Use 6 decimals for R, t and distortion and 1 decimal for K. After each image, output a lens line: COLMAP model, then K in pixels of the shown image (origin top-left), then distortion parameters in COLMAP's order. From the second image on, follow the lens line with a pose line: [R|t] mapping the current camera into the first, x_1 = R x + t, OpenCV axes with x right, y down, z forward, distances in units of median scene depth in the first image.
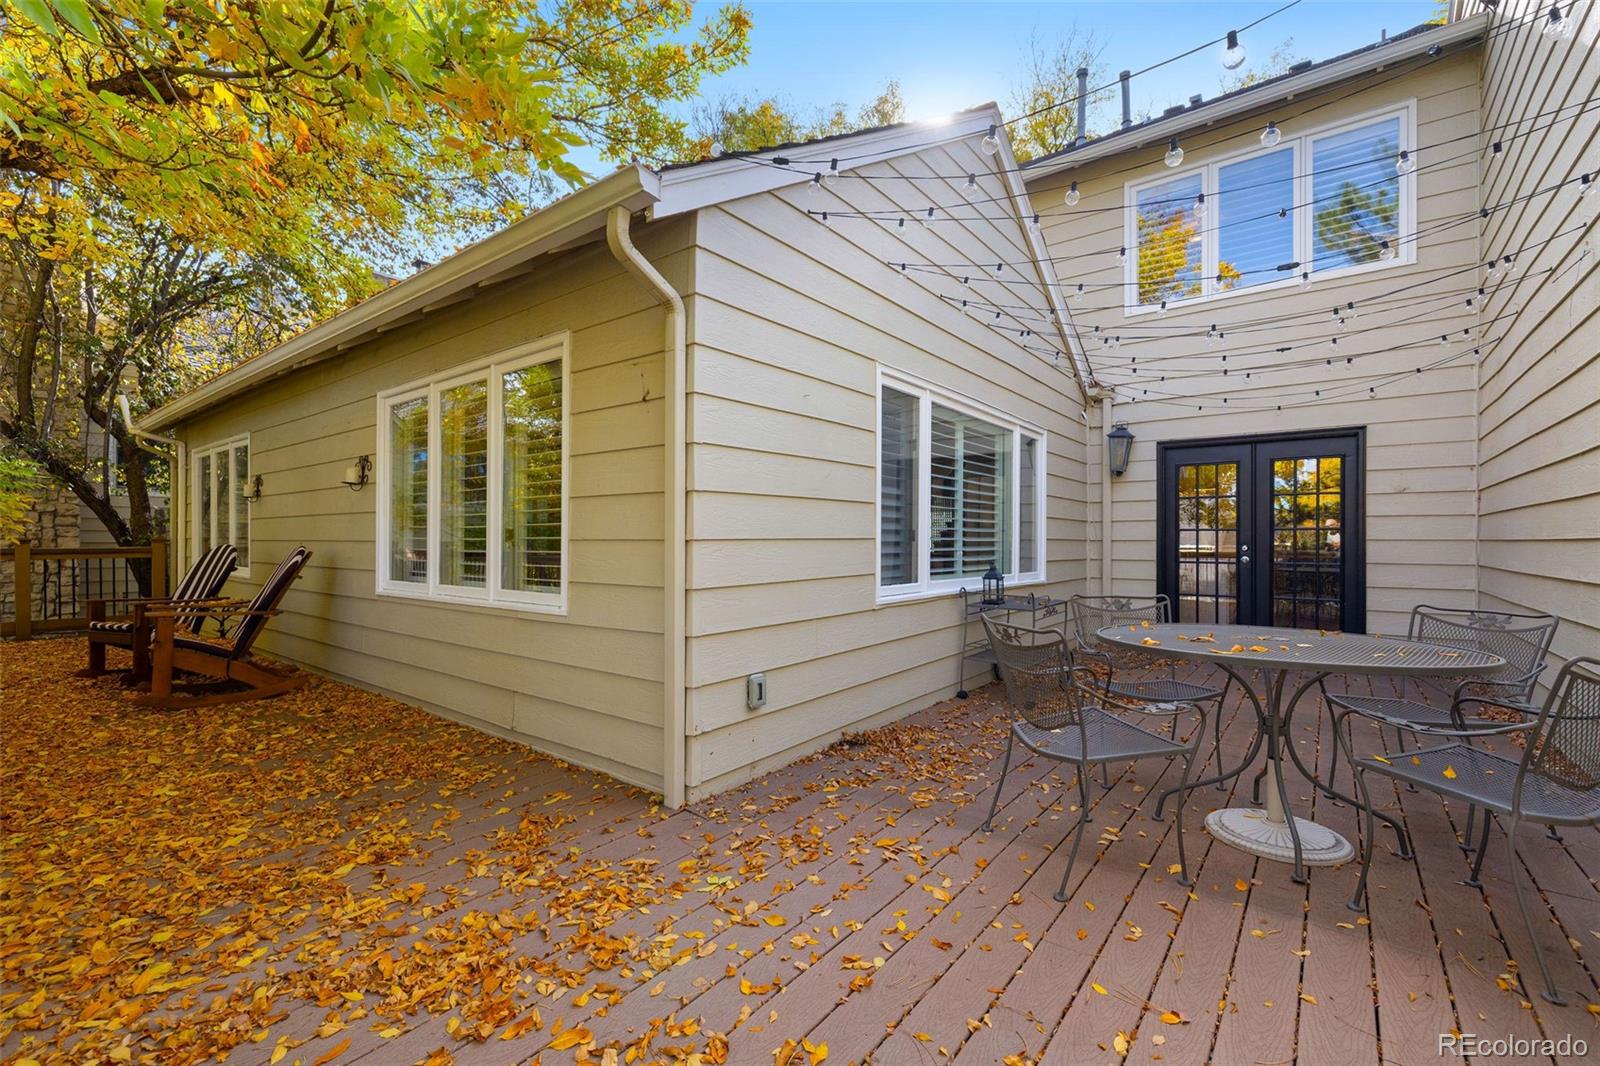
lens RADIAL K [[685.0, 0, 798.8], [0, 685.0, 510.6], [0, 0, 1]] dist [0.000499, -0.000062]
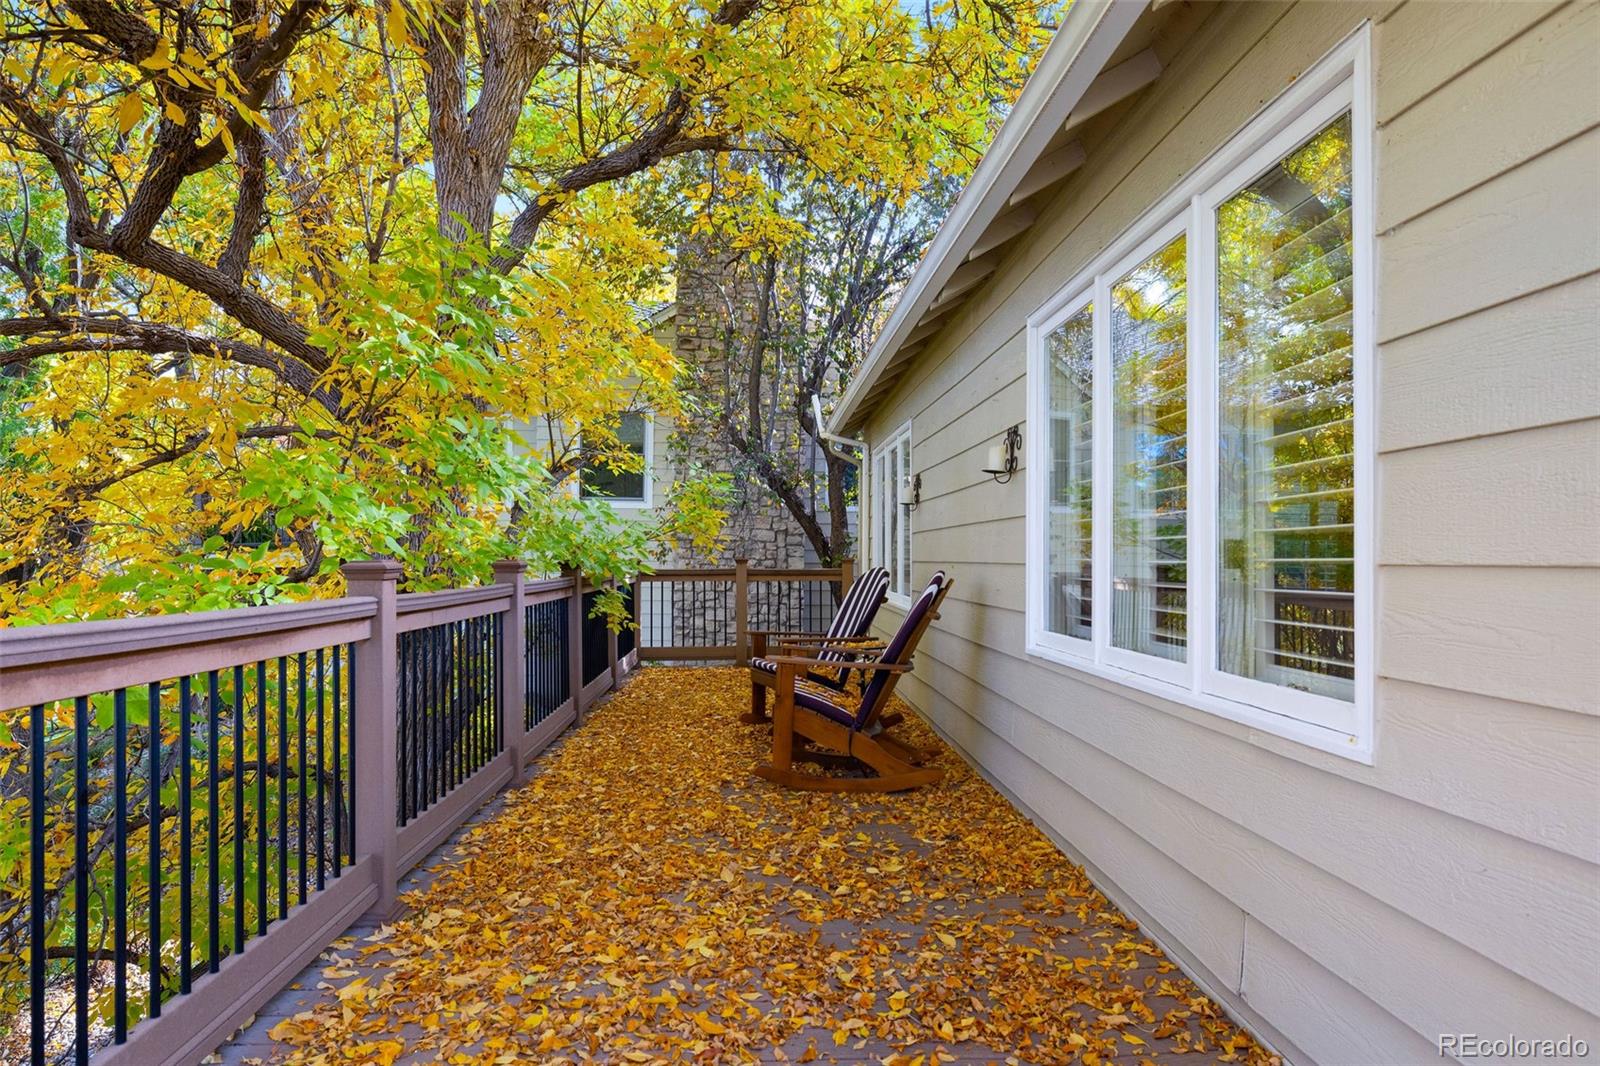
lens RADIAL K [[986.0, 0, 801.7], [0, 986.0, 551.2], [0, 0, 1]] dist [-0.002071, 0.000704]
pose [[0.657880, -0.001121, -0.753122, -0.097619], [0.023630, 0.999537, 0.019154, 0.012337], [0.752752, -0.030397, 0.657602, 0.293851]]
